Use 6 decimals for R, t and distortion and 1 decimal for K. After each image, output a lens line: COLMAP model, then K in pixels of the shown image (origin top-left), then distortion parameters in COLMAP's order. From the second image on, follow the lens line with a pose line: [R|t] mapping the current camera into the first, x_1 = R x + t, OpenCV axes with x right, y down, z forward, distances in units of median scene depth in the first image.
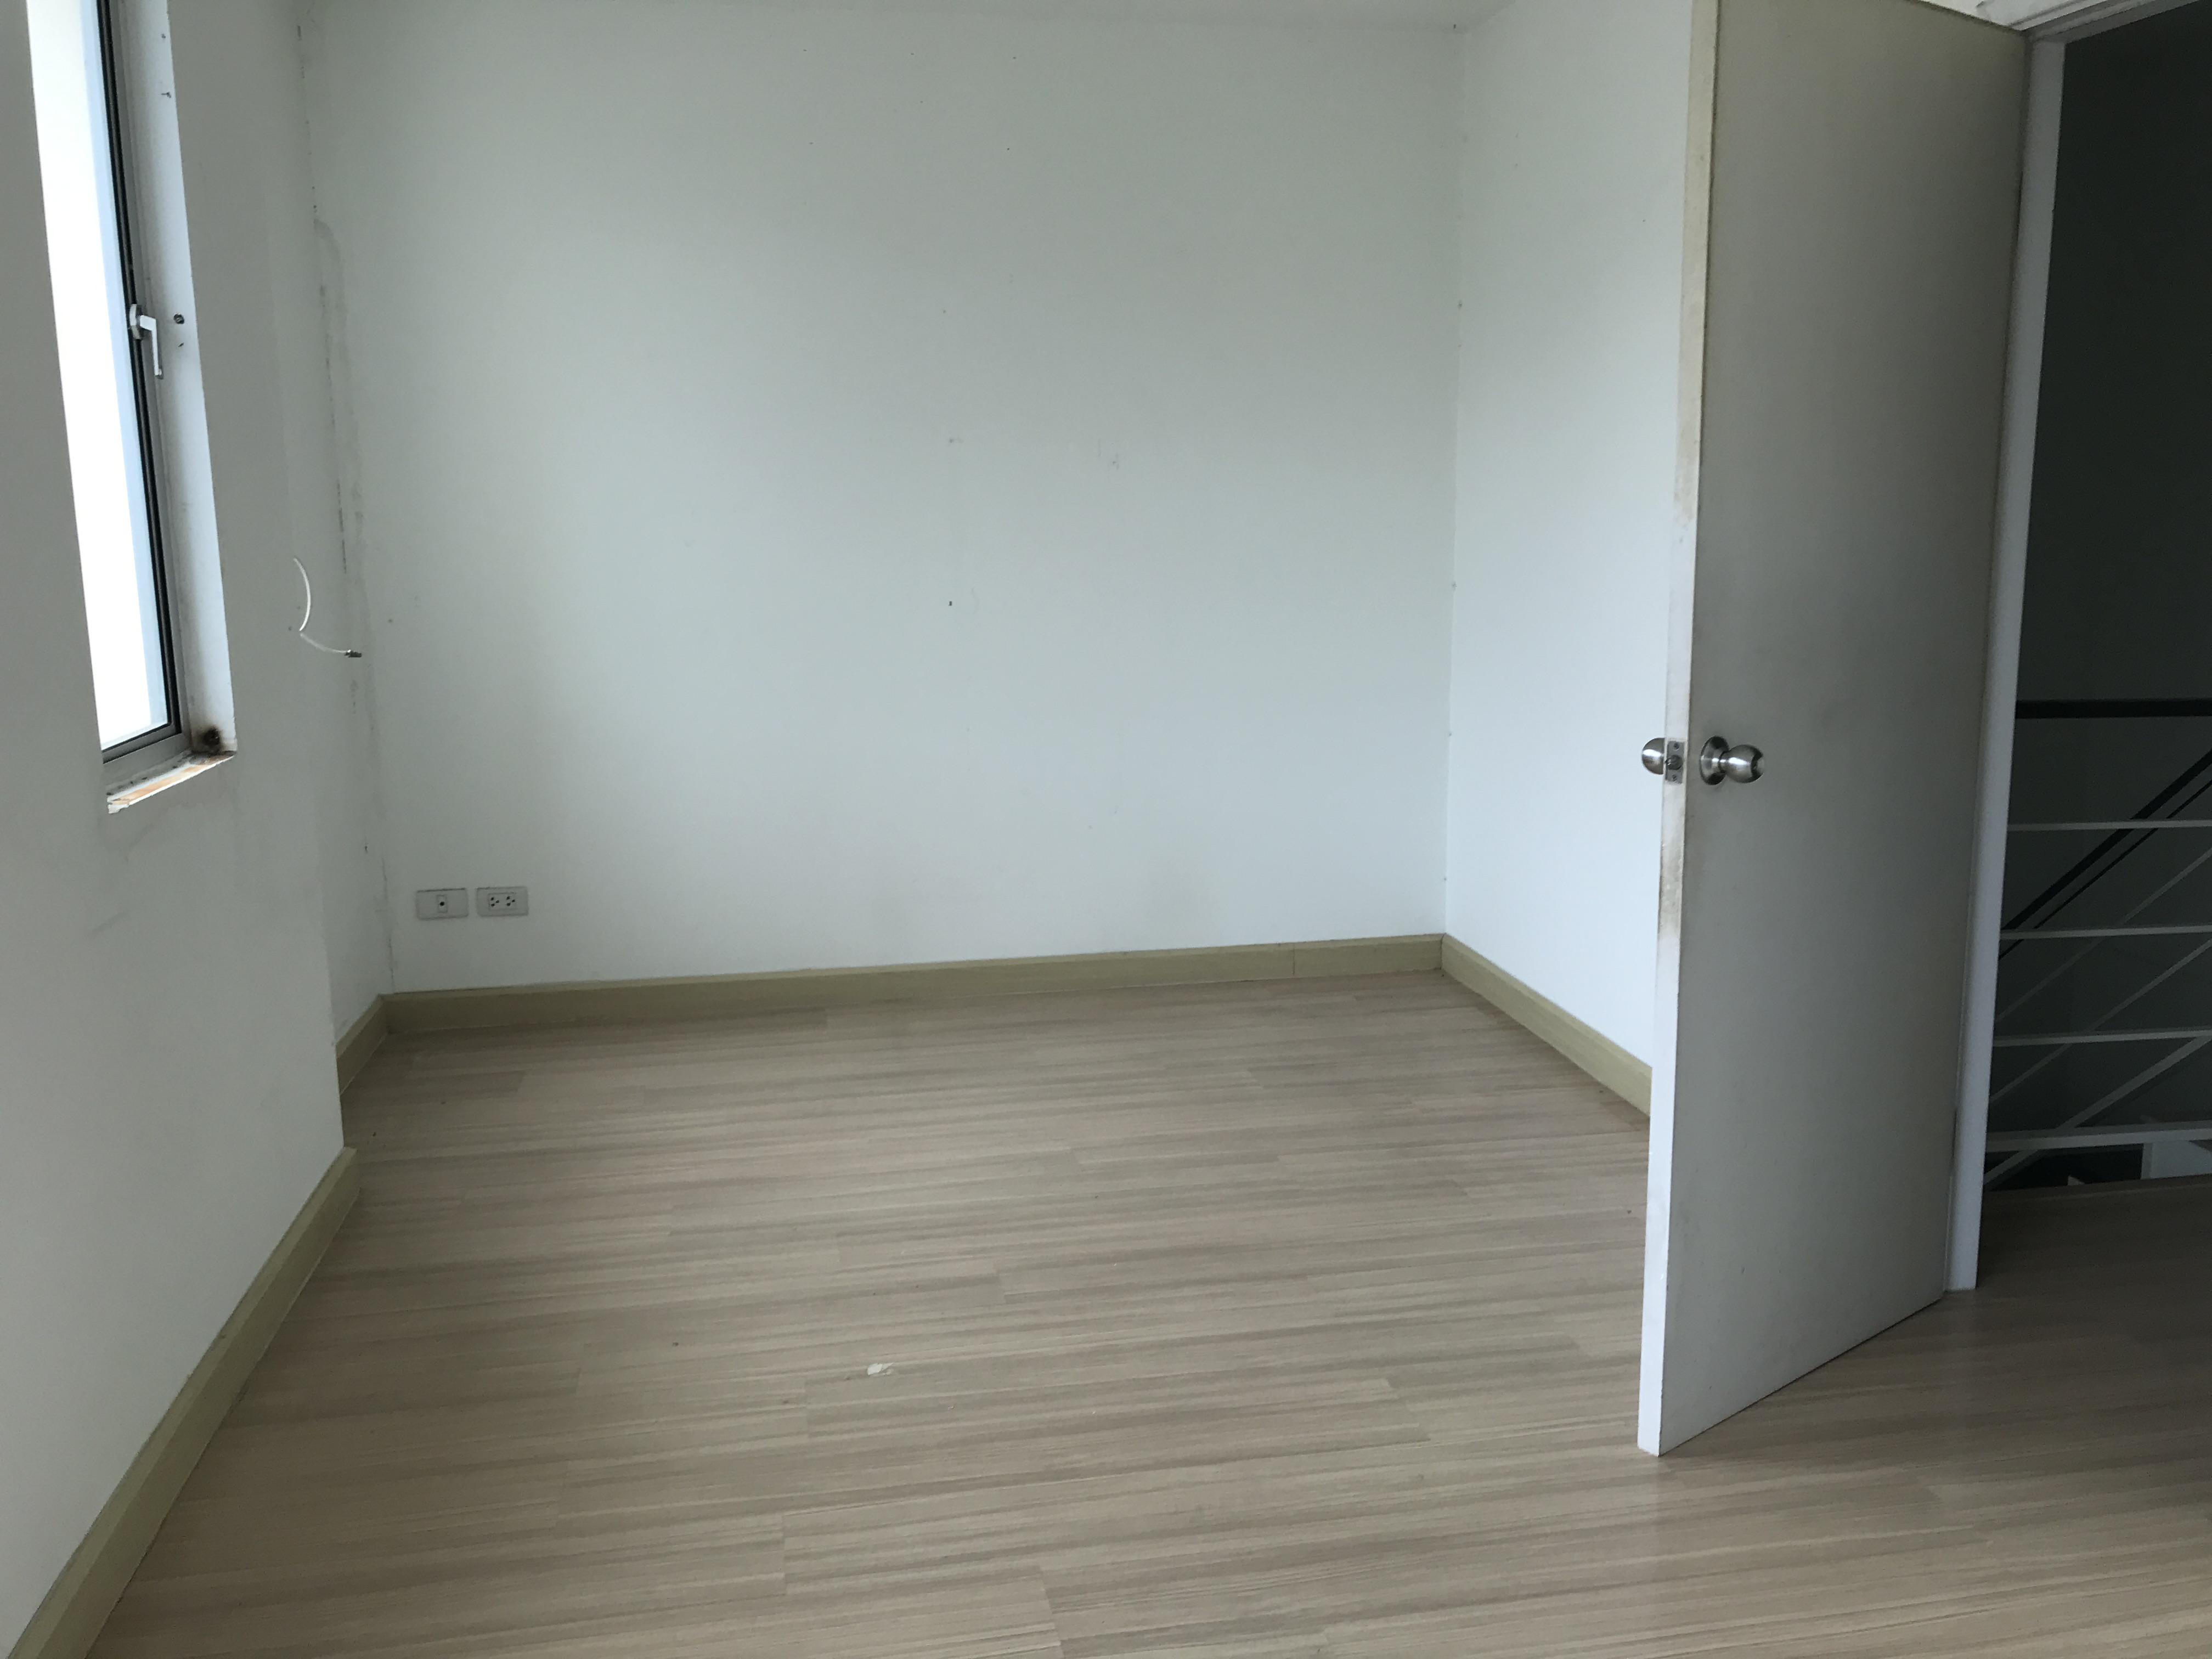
lens RADIAL K [[1761.9, 0, 1102.5], [0, 1761.9, 771.0], [0, 0, 1]] dist [0.014686, 0.009464]
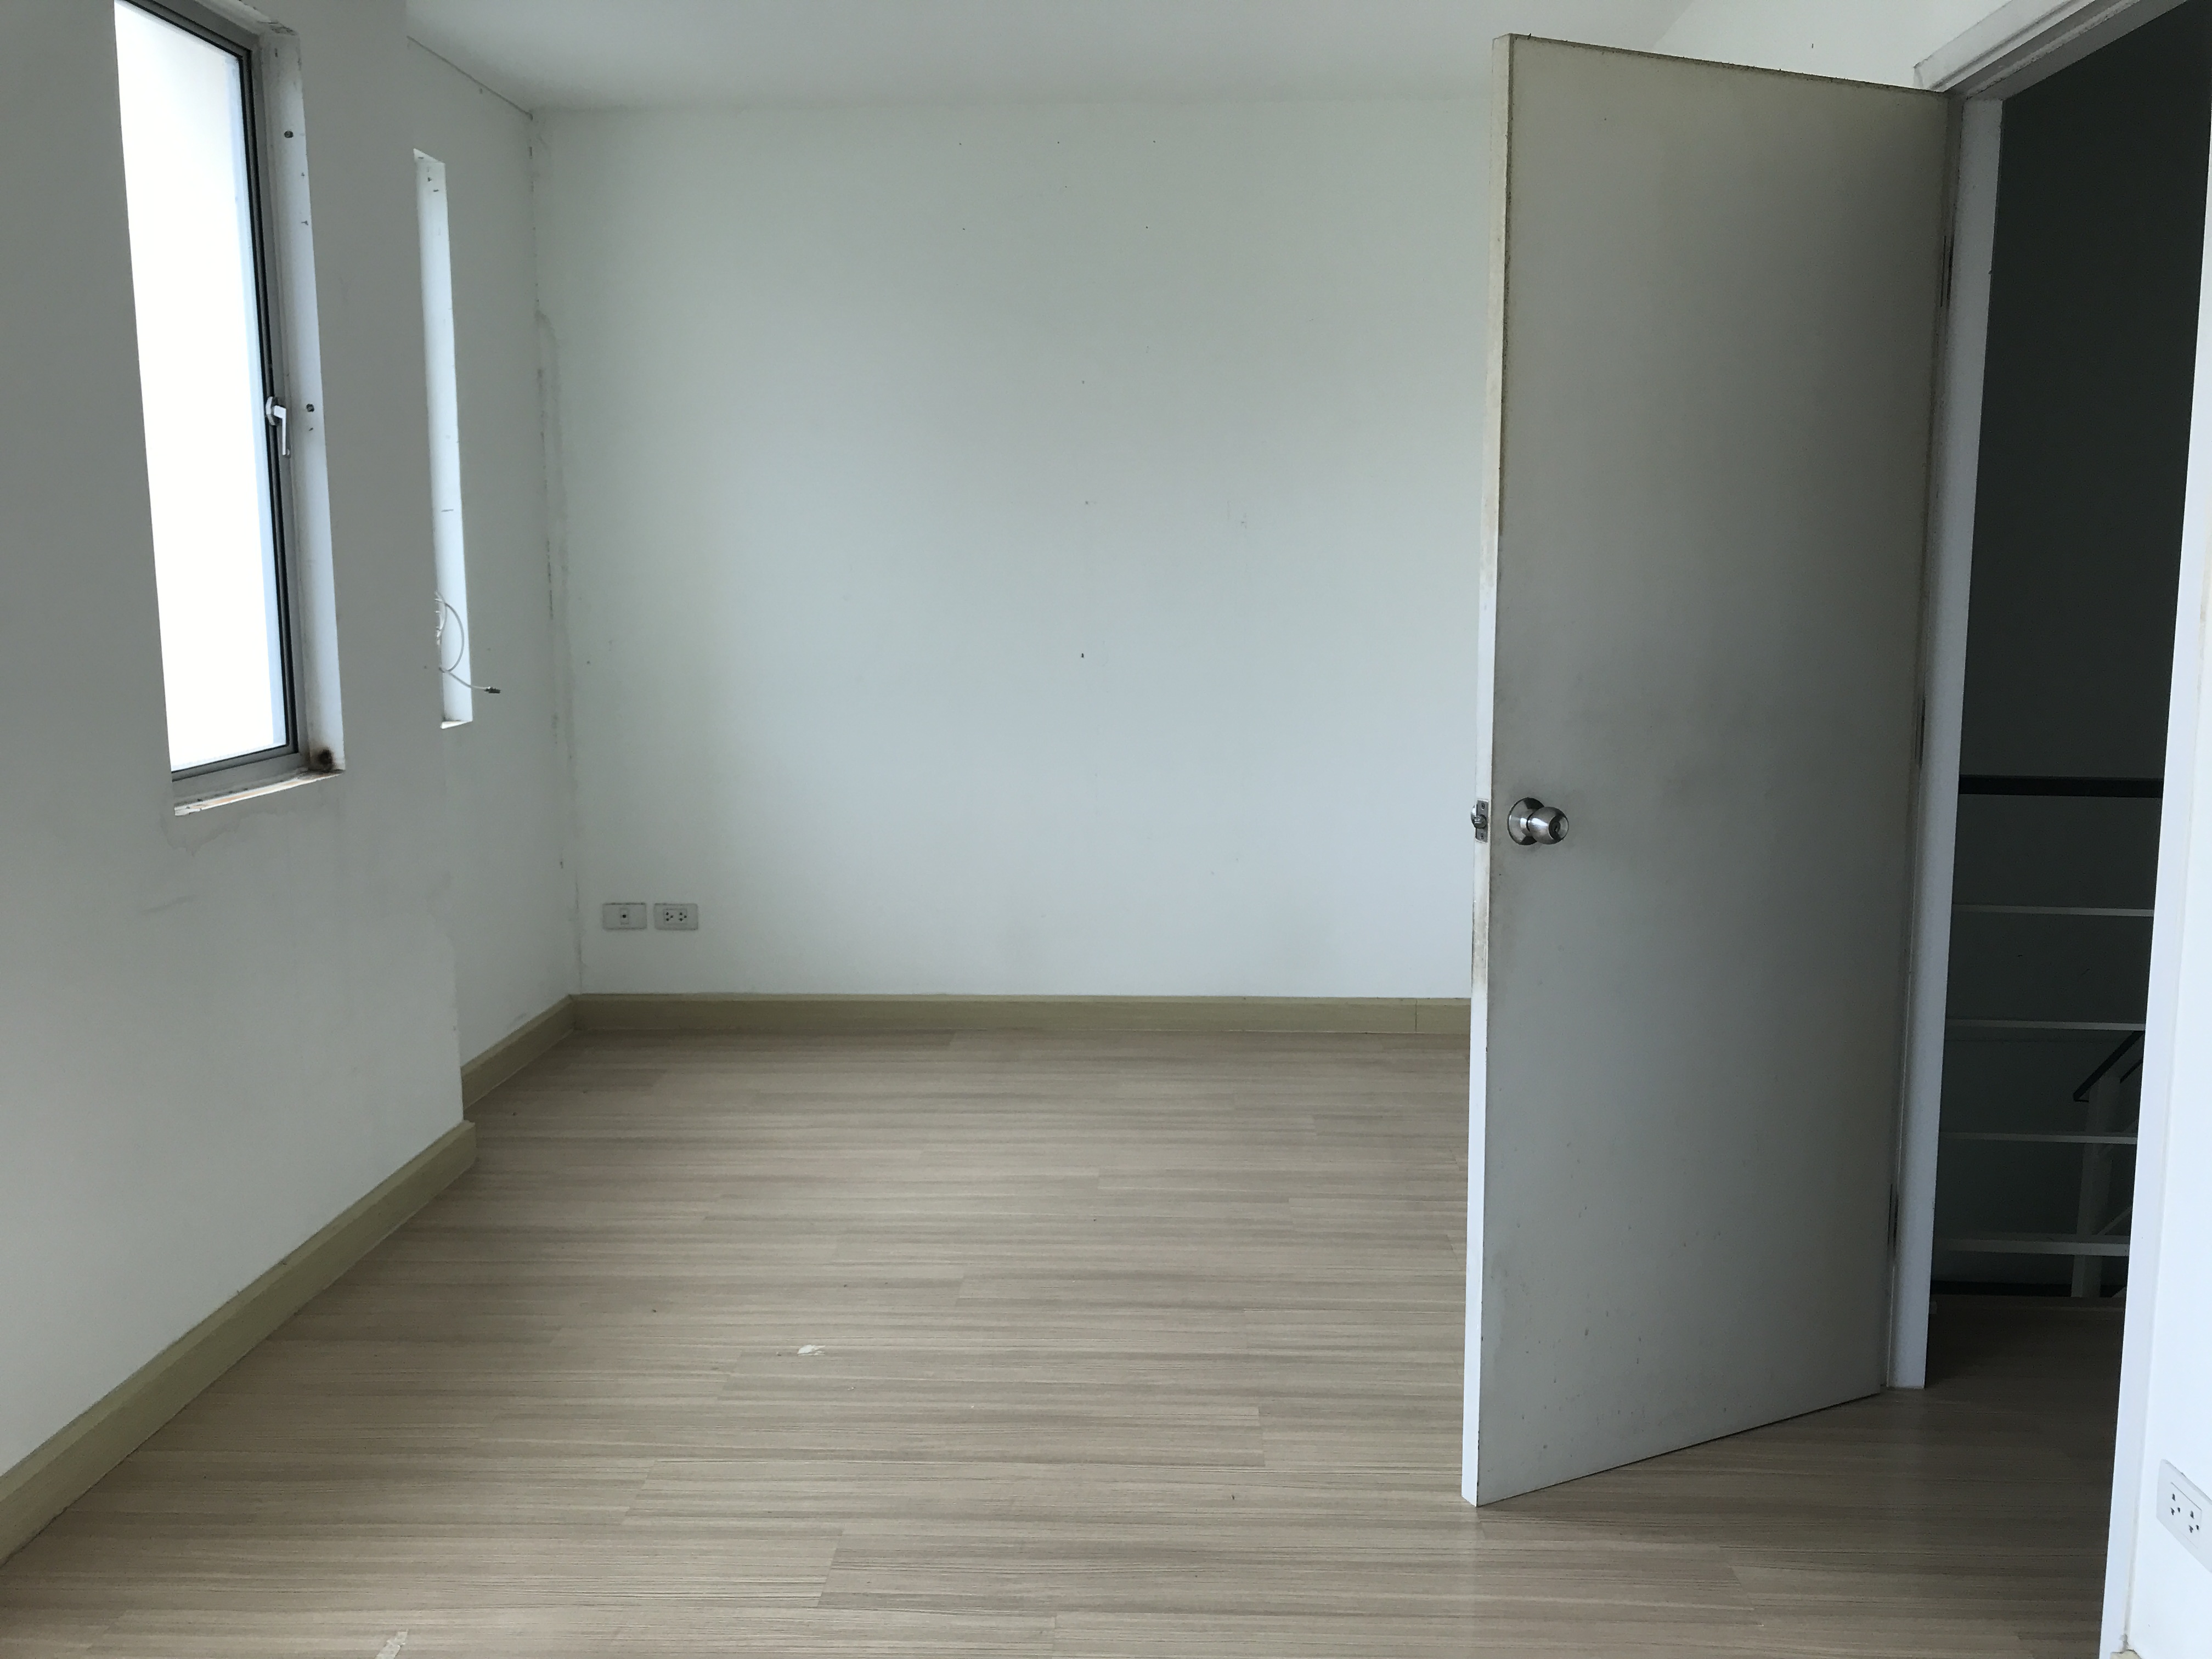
lens RADIAL K [[1761.9, 0, 1102.5], [0, 1761.9, 771.0], [0, 0, 1]] dist [0.014686, 0.009464]
pose [[0.975344, 0.031212, -0.218470, 0.274739], [-0.037406, 0.999005, -0.024273, -0.000876], [0.217495, 0.031846, 0.975542, -0.041998]]
